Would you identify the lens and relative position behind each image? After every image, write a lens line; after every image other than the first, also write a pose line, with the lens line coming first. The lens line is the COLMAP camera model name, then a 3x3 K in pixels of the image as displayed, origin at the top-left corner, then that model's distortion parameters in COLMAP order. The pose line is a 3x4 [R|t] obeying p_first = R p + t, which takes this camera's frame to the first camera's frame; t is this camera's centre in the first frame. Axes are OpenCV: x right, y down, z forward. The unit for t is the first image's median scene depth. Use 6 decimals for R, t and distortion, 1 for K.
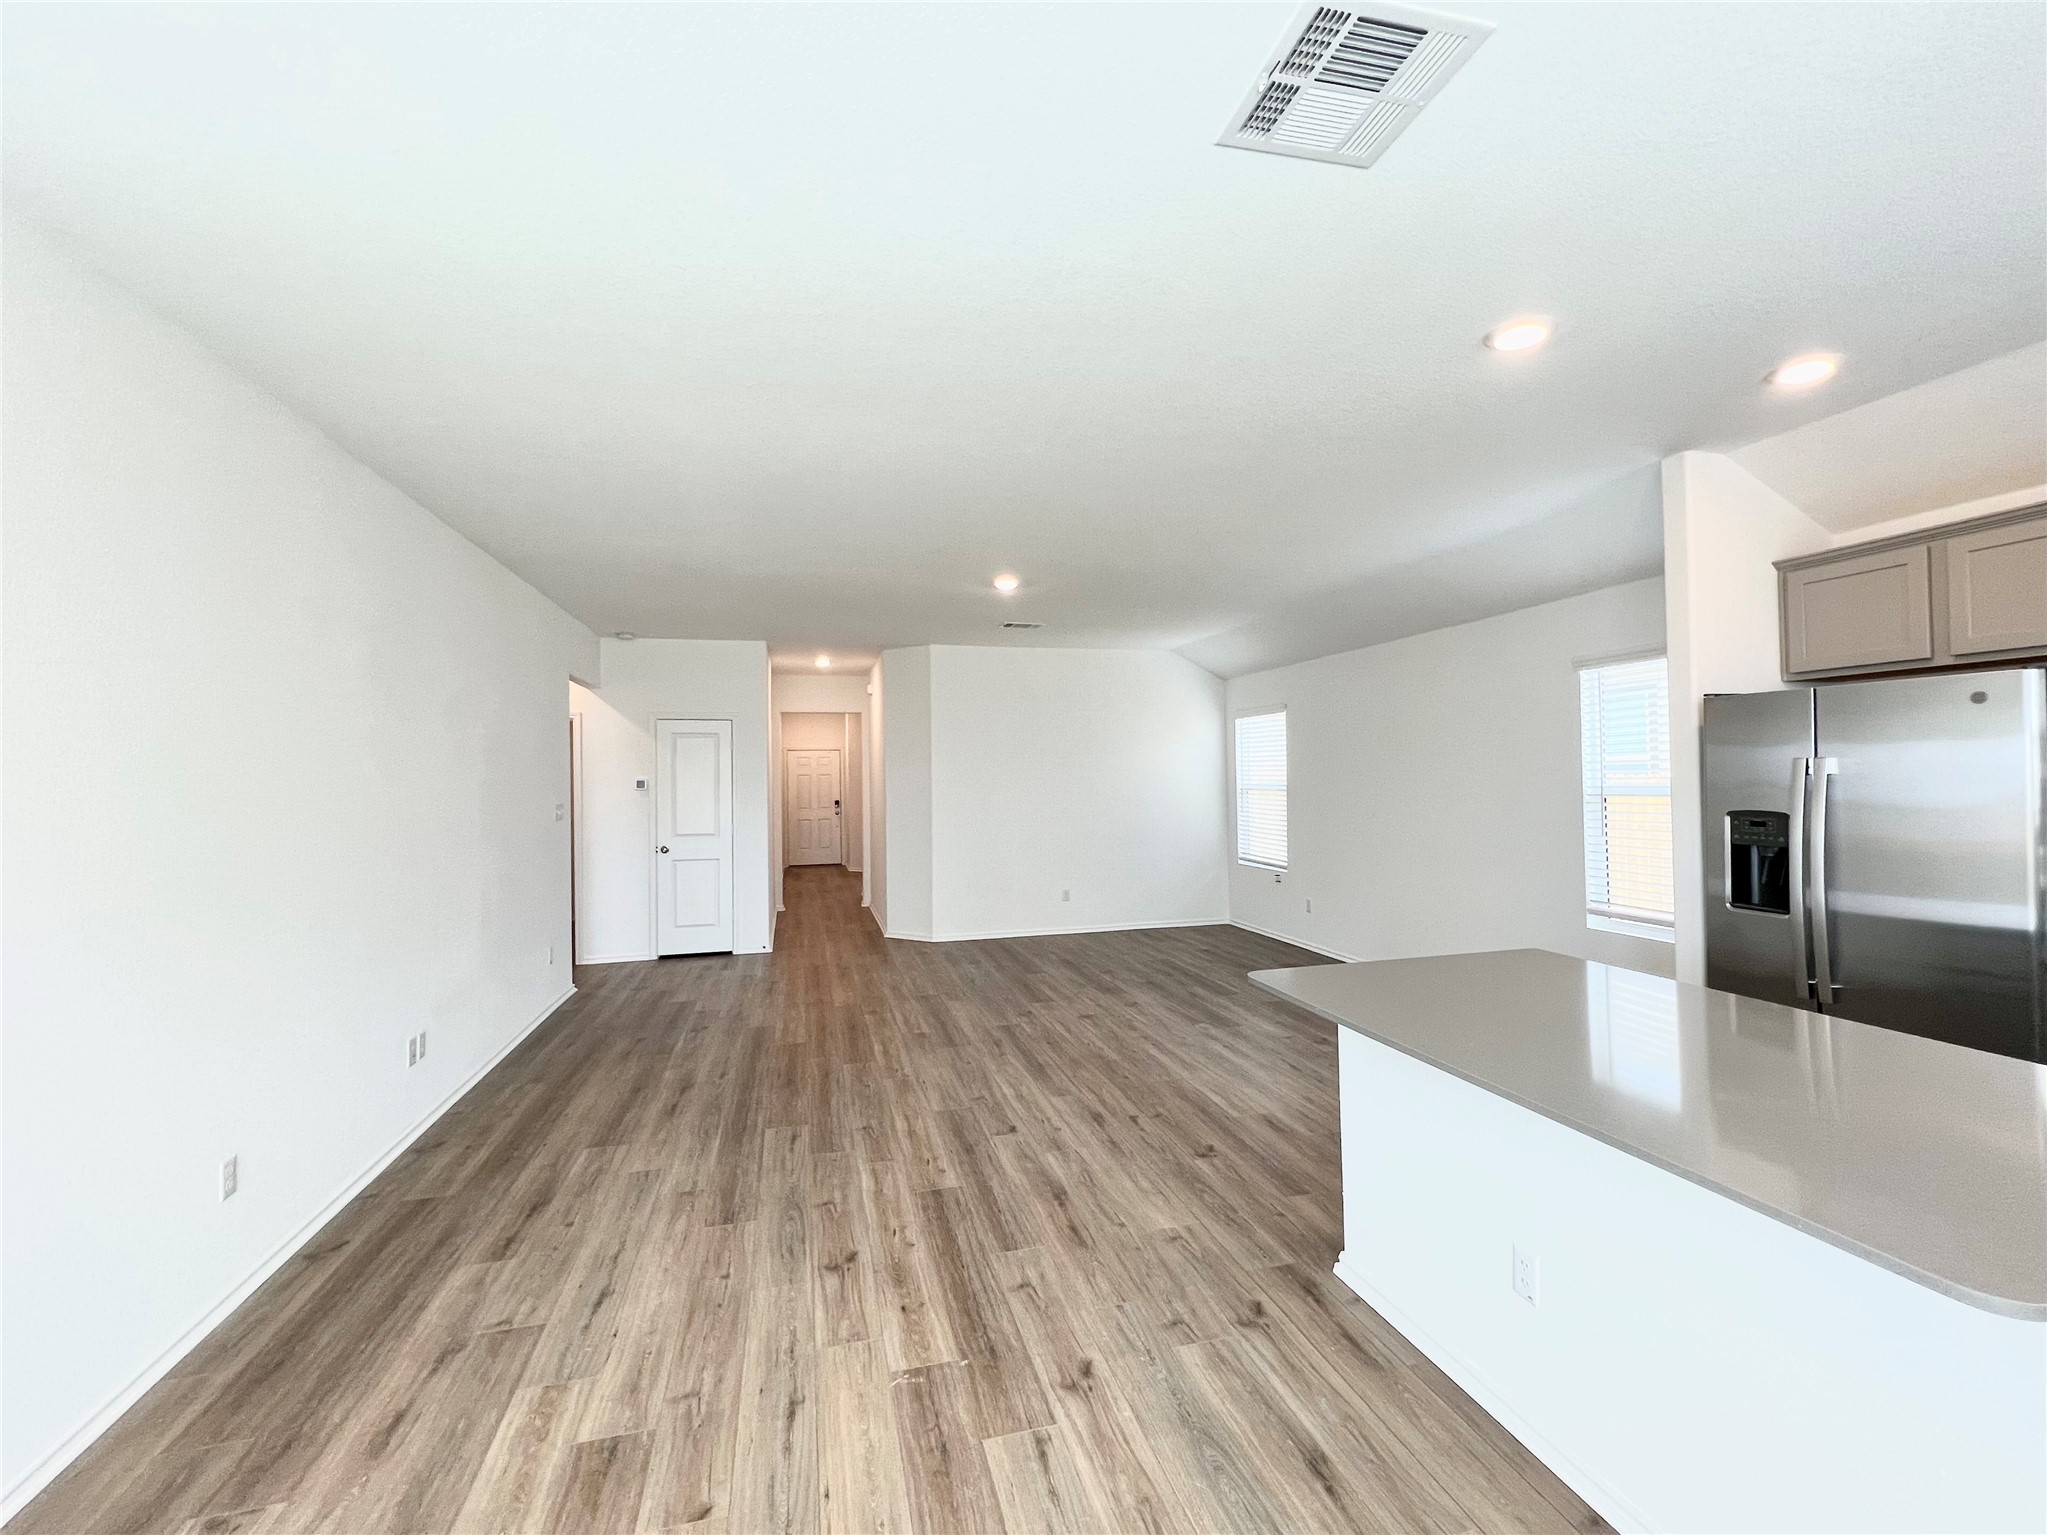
lens RADIAL K [[865.3, 0, 1015.1], [0, 865.3, 766.7], [0, 0, 1]] dist [-0.001466, 0.000110]
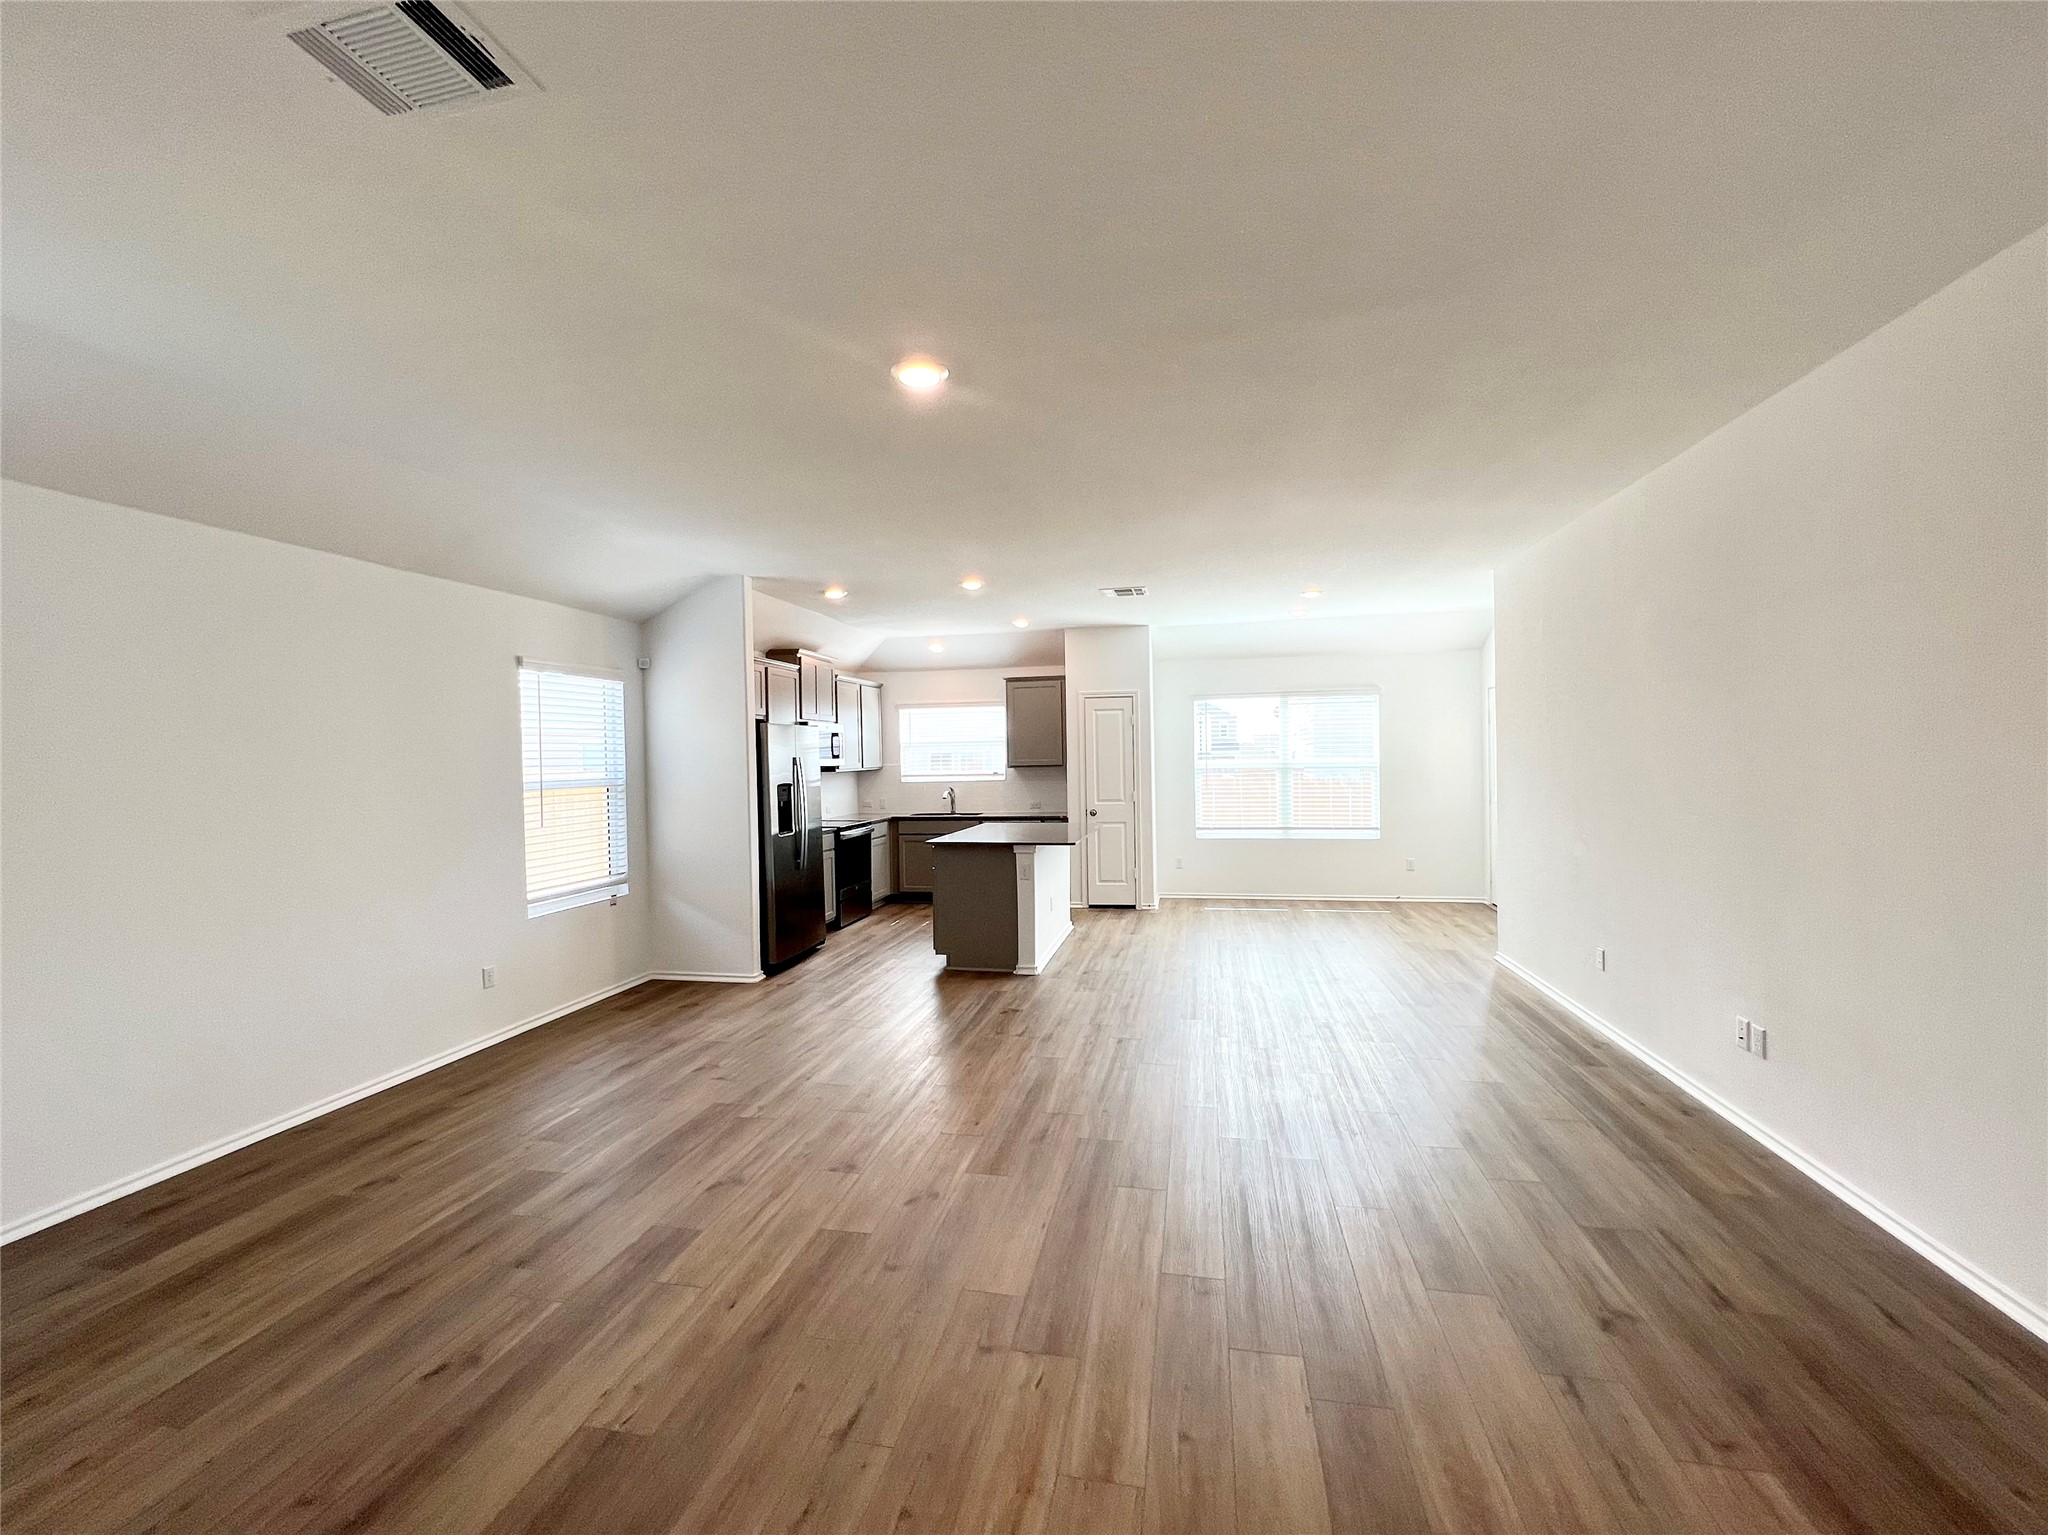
lens RADIAL K [[860.6, 0, 1017.4], [0, 860.6, 766.9], [0, 0, 1]] dist [-0.000523, 0.000108]
pose [[-0.897940, 0.026457, 0.439323, -0.452952], [0.025636, 0.999641, -0.007804, 0.038560], [-0.439371, 0.004255, -0.898296, 2.333030]]
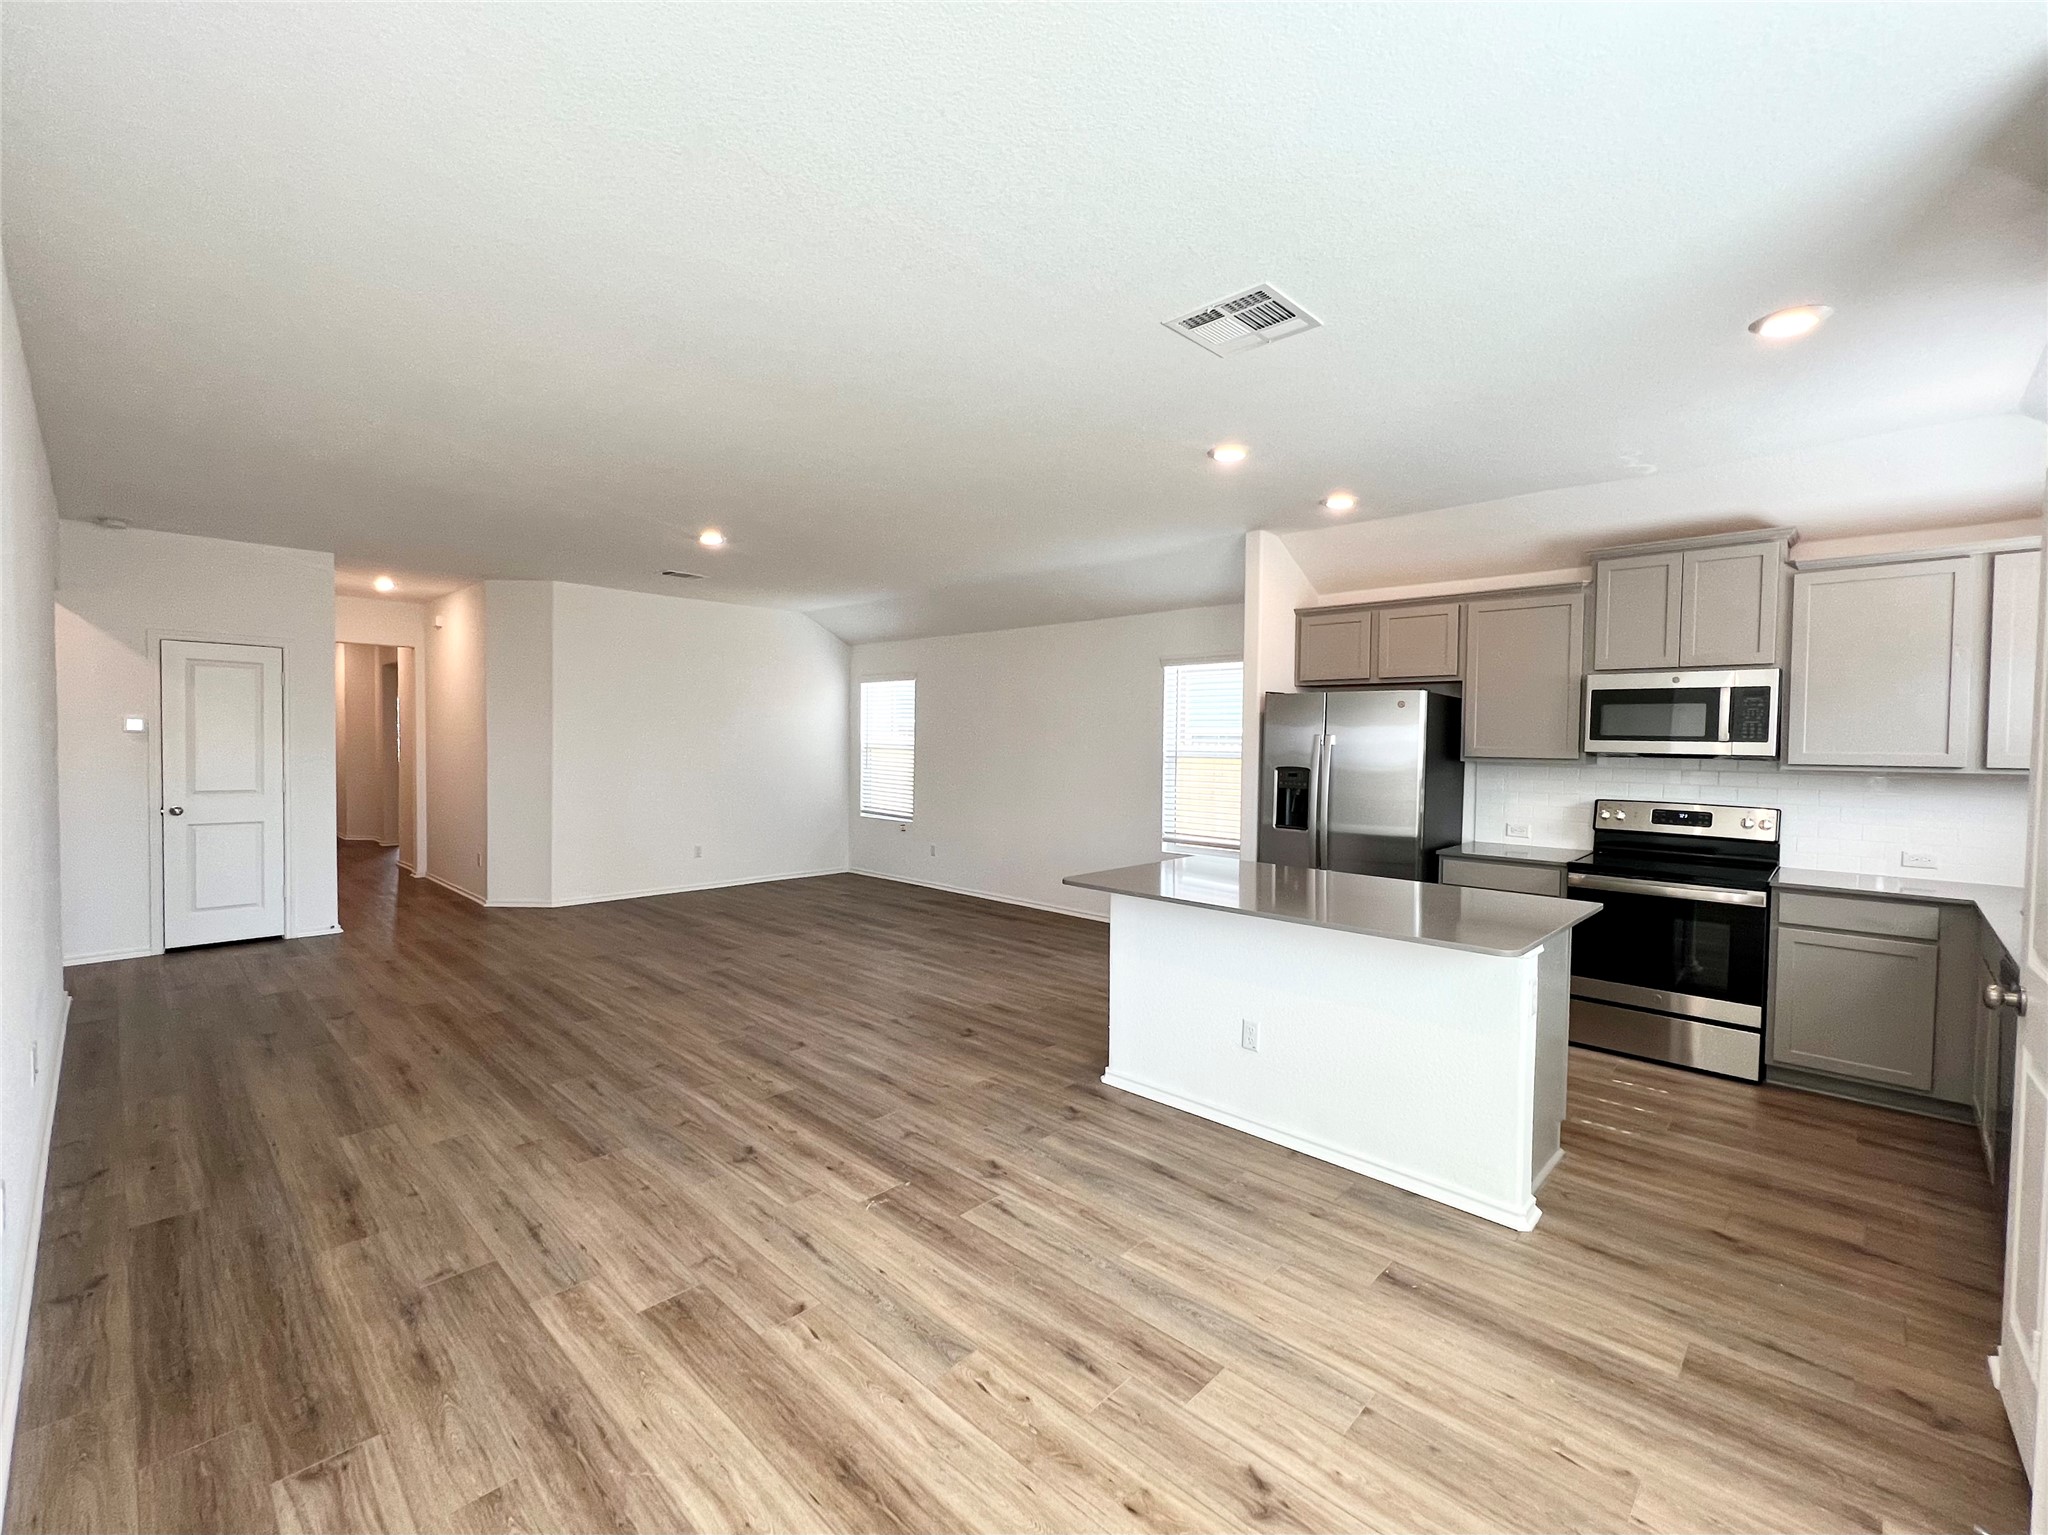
lens RADIAL K [[886.5, 0, 1018.1], [0, 886.5, 766.1], [0, 0, 1]] dist [-0.000778, -0.000025]
pose [[0.849743, 0.010400, 0.527095, -0.405689], [-0.033811, 0.998822, 0.034800, 0.008755], [-0.526112, -0.047392, 0.849093, -0.118866]]
